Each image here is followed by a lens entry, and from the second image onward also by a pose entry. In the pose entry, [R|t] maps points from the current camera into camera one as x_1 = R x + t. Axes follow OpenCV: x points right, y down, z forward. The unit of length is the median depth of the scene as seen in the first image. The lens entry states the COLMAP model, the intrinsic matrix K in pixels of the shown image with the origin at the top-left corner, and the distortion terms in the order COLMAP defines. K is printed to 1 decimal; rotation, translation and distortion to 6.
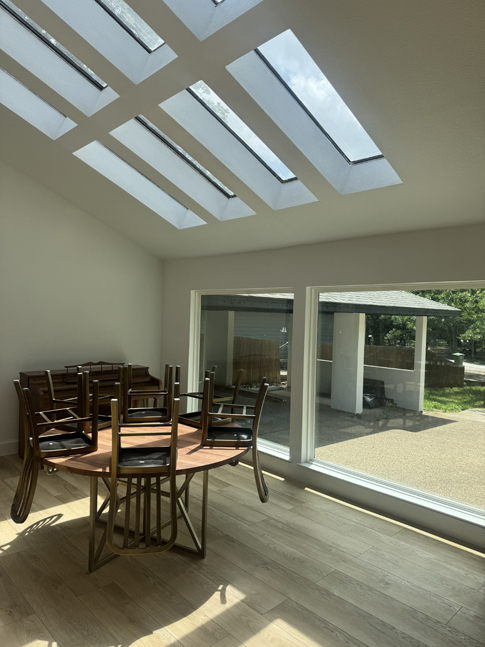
lens RADIAL K [[457.0, 0, 242.5], [0, 457.0, 323.5], [0, 0, 1]] dist [0.011280, -0.002270]
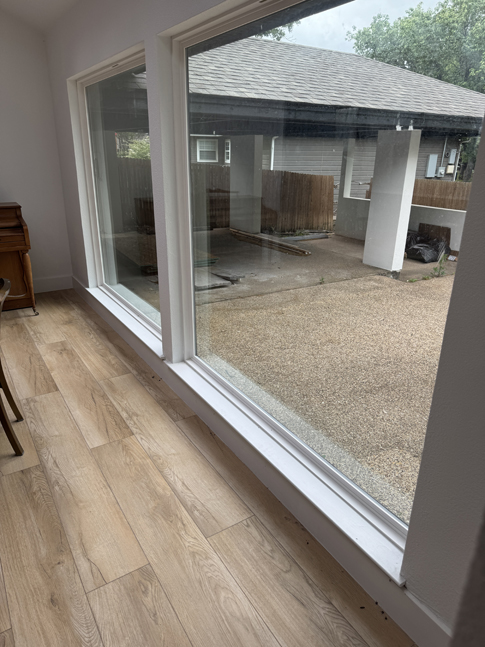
lens RADIAL K [[457.0, 0, 242.5], [0, 457.0, 323.5], [0, 0, 1]] dist [0.011280, -0.002270]
pose [[0.980286, 0.051868, -0.190655, 0.155493], [0.014576, 0.943317, 0.331574, 0.021991], [0.197046, -0.327816, 0.923964, 0.209627]]
